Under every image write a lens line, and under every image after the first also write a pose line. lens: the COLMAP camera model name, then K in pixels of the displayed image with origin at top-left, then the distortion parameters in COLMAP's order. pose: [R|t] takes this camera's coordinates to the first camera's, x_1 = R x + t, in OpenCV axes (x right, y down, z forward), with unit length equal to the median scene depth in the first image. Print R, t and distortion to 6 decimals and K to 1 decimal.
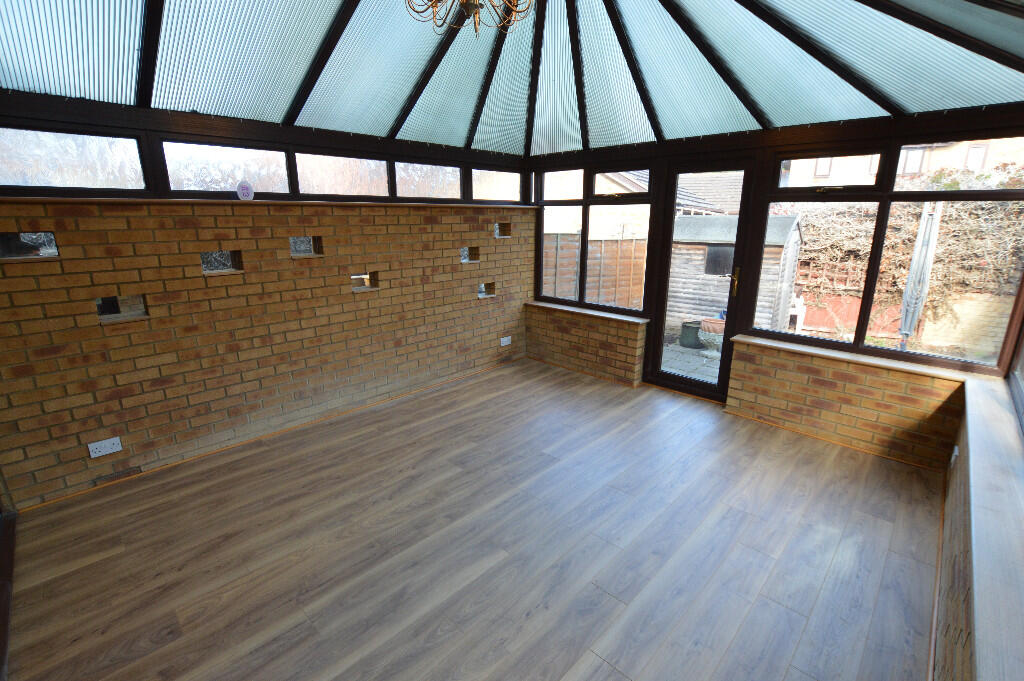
lens RADIAL K [[448.5, 0, 530.3], [0, 448.5, 338.9], [0, 0, 1]] dist [-0.002714, -0.000151]
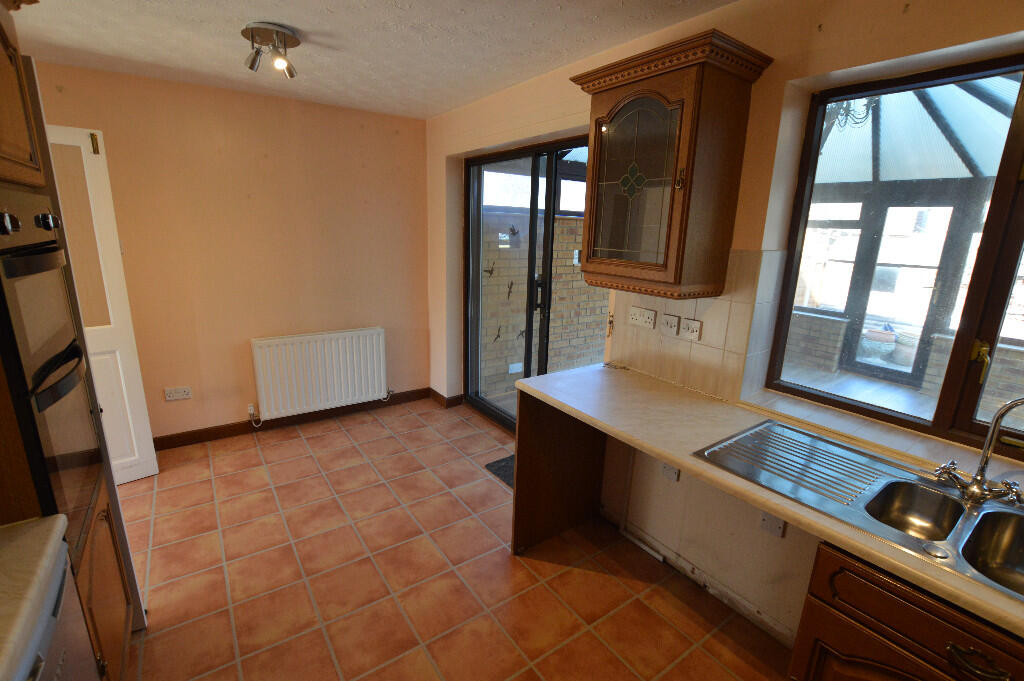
lens RADIAL K [[463.3, 0, 510.1], [0, 463.3, 343.8], [0, 0, 1]] dist [-0.020105, -0.000002]
pose [[0.983755, 0.077132, -0.162104, -0.493615], [-0.079774, 0.996764, -0.009837, 0.121232], [0.160821, 0.022609, 0.986725, -0.454961]]
